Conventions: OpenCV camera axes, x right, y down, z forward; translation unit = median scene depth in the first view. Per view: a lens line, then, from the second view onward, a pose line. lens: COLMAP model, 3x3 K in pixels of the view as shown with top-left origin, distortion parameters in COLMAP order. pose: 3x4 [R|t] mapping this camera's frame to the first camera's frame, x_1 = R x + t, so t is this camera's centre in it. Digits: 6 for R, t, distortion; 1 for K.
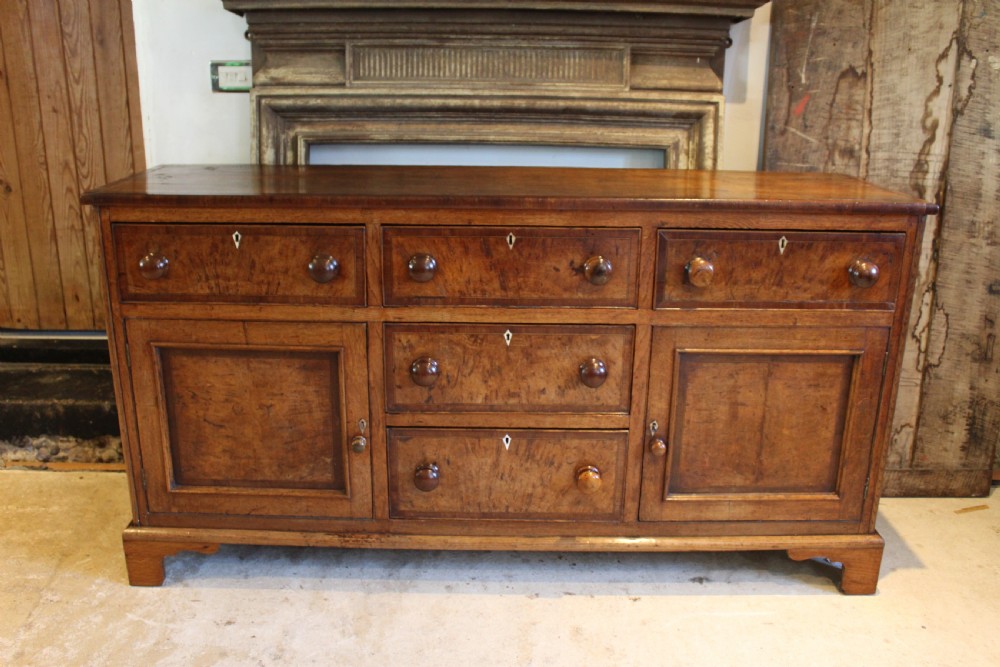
lens RADIAL K [[868.3, 0, 496.4], [0, 868.3, 329.9], [0, 0, 1]] dist [-0.156694, 0.140848]
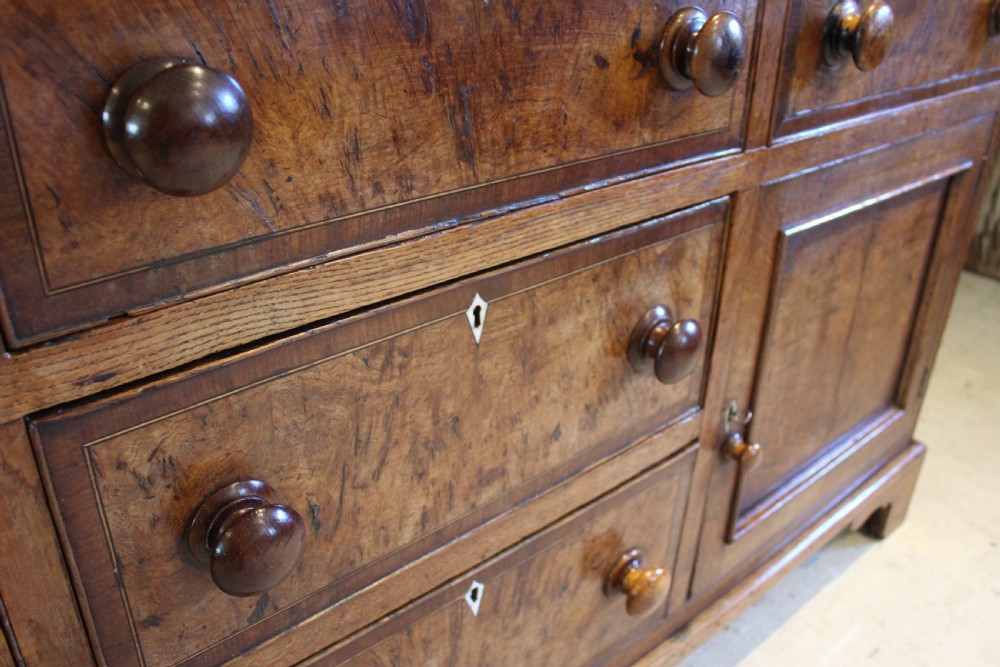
lens RADIAL K [[851.1, 0, 488.3], [0, 851.1, 335.8], [0, 0, 1]] dist [-0.160270, 0.141754]
pose [[0.767506, -0.295497, 0.568873, -0.147457], [0.184235, 0.951659, 0.245769, -0.054982], [-0.613997, -0.083823, 0.784845, 0.749183]]
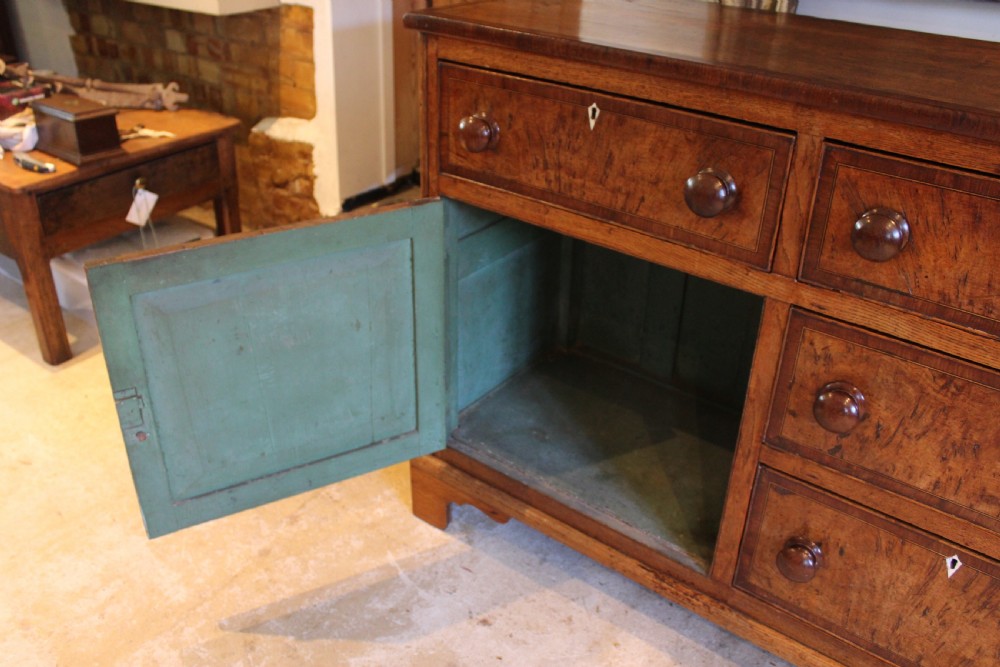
lens RADIAL K [[878.6, 0, 496.2], [0, 878.6, 328.9], [0, 0, 1]] dist [-0.158109, 0.151651]
pose [[0.787841, 0.300979, -0.537325, 0.027785], [-0.198888, 0.950043, 0.240544, -0.090393], [0.582881, -0.082643, 0.808344, 0.403929]]
